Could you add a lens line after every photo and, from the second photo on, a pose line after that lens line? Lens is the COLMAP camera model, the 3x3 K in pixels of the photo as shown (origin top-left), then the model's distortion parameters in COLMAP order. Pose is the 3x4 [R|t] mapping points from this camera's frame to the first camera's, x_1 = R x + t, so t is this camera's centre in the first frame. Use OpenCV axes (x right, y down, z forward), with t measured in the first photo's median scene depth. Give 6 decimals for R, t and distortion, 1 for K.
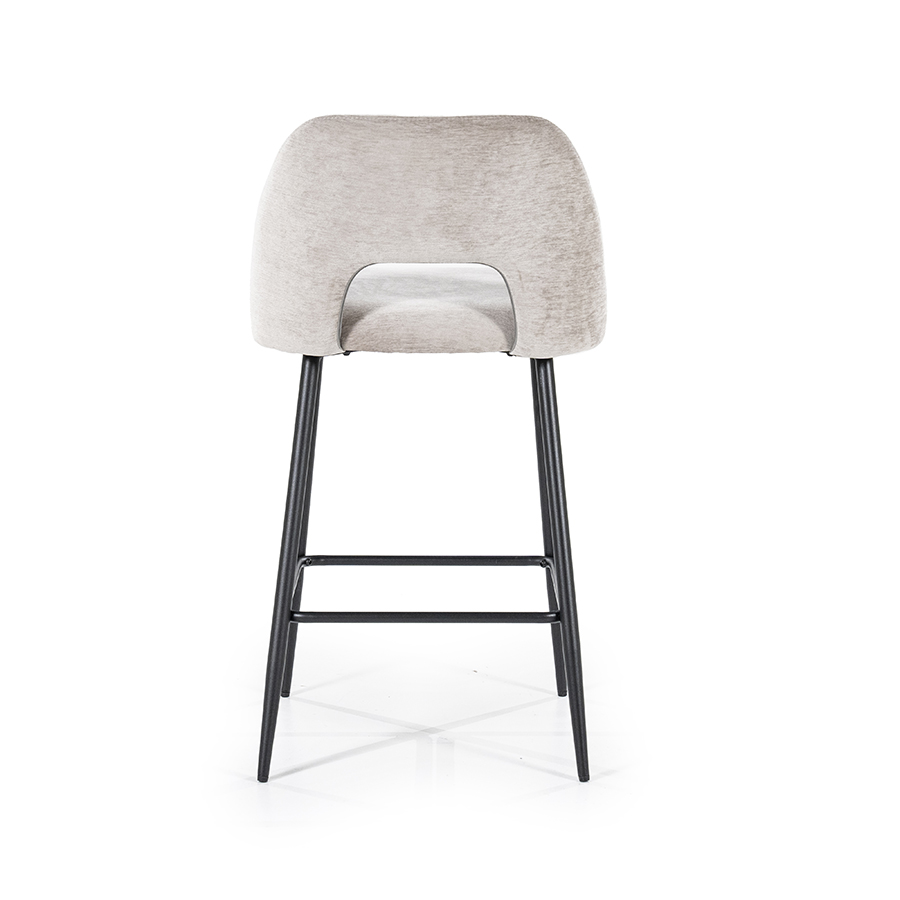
lens RADIAL K [[2428.4, 0, 453.1], [0, 2428.4, 448.4], [0, 0, 1]] dist [0.422301, 0.000000]
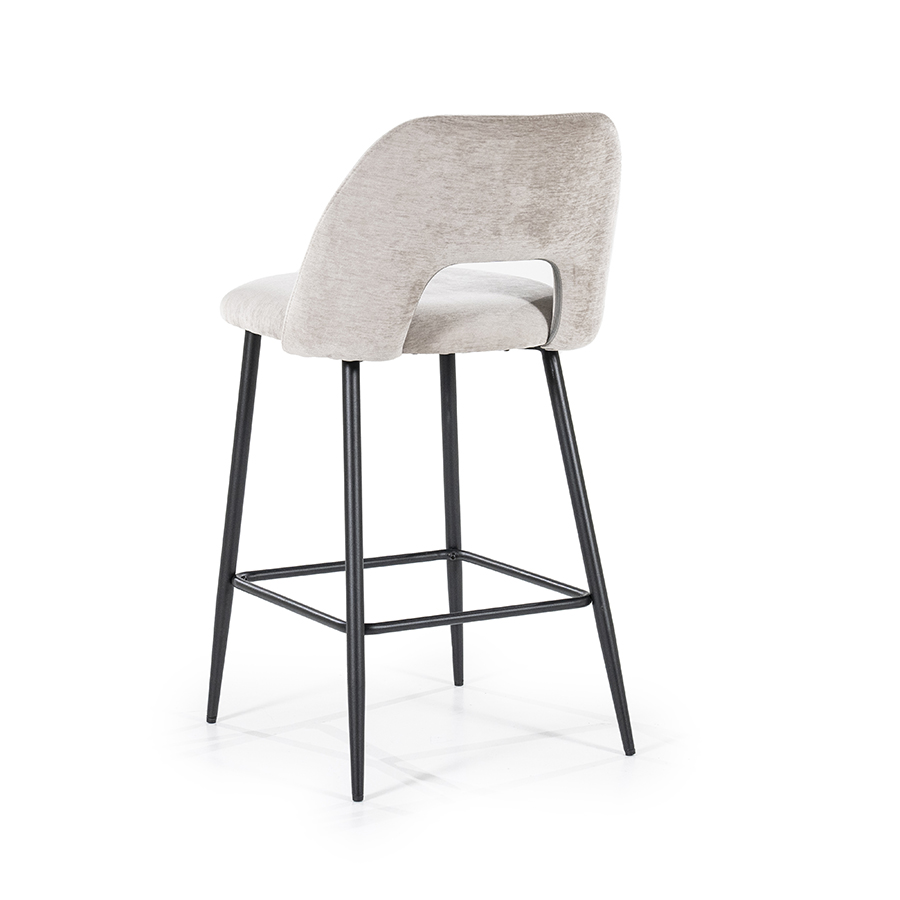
lens RADIAL K [[2428.4, 0, 449.6], [0, 2428.4, 451.6], [0, 0, 1]] dist [0.422301, 0.000000]
pose [[0.878774, -0.080433, 0.470411, -0.515082], [0.078183, 0.996641, 0.024356, -0.024357], [-0.470791, 0.015374, 0.882111, 0.125882]]
